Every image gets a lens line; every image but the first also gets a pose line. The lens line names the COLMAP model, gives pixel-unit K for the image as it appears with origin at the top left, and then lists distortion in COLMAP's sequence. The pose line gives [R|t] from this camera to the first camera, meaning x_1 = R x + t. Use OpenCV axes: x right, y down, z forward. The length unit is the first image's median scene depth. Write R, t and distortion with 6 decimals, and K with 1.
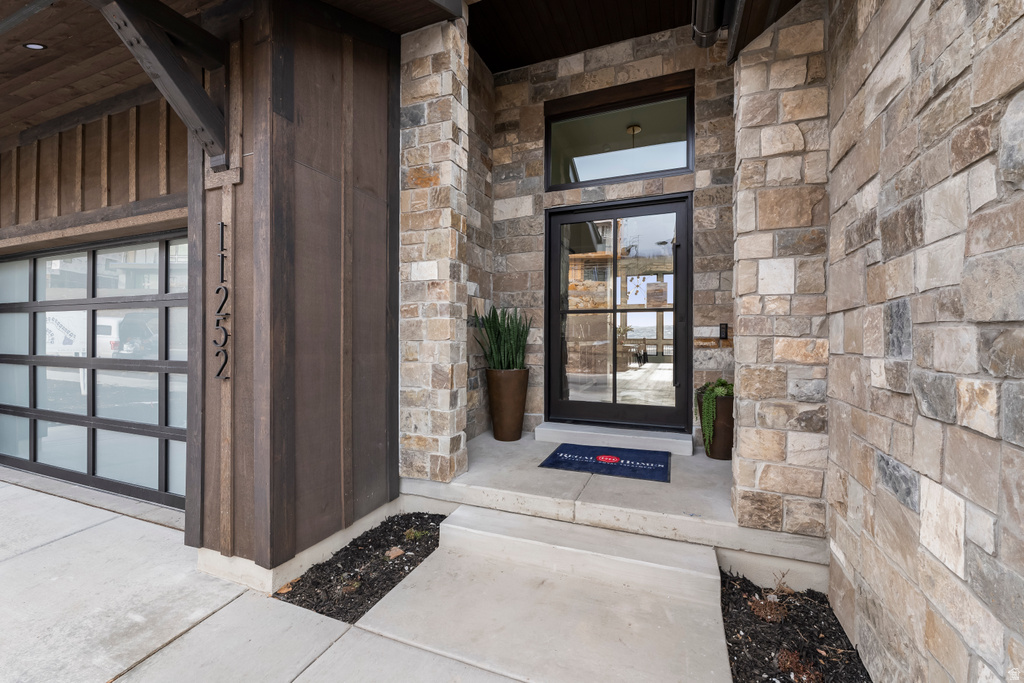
lens RADIAL K [[418.4, 0, 503.3], [0, 418.4, 334.0], [0, 0, 1]] dist [0.009755, -0.000230]
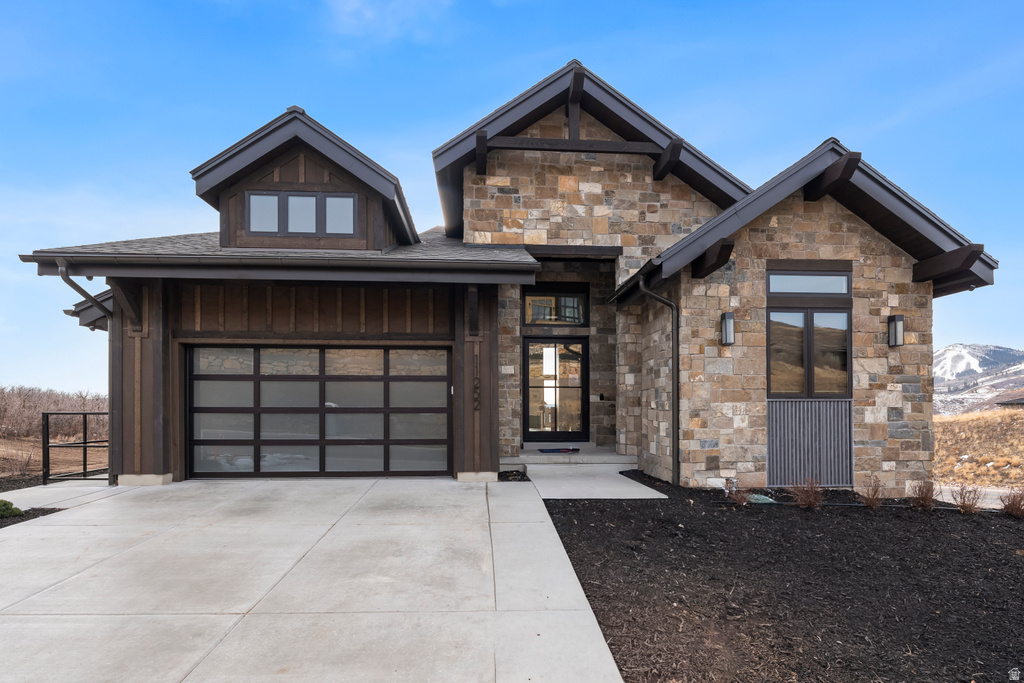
lens RADIAL K [[502.5, 0, 504.8], [0, 502.5, 406.9], [0, 0, 1]] dist [0.001993, -0.001842]
pose [[0.898259, 0.000384, 0.439467, -1.678793], [0.000560, 0.999998, -0.002019, 0.078499], [-0.439467, 0.002060, 0.898257, -1.809873]]
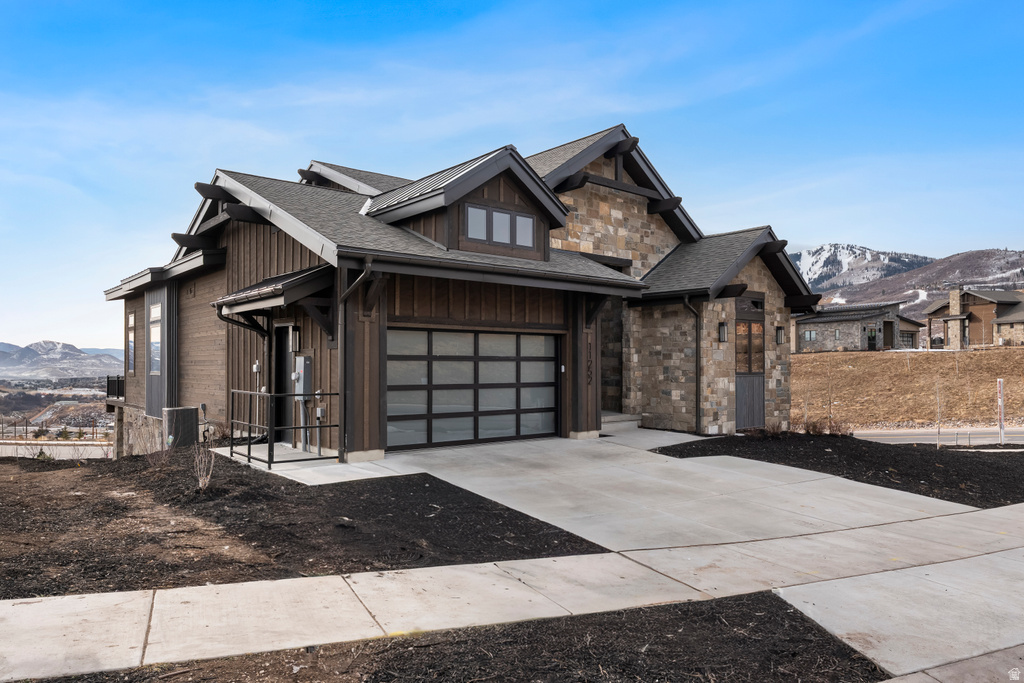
lens RADIAL K [[680.4, 0, 516.3], [0, 680.4, 350.0], [0, 0, 1]] dist [-0.006228, 0.000509]
pose [[0.466139, 0.015491, 0.884576, -5.396123], [-0.006315, 0.999879, -0.014183, -0.093837], [-0.884689, 0.001025, 0.466181, -1.075407]]
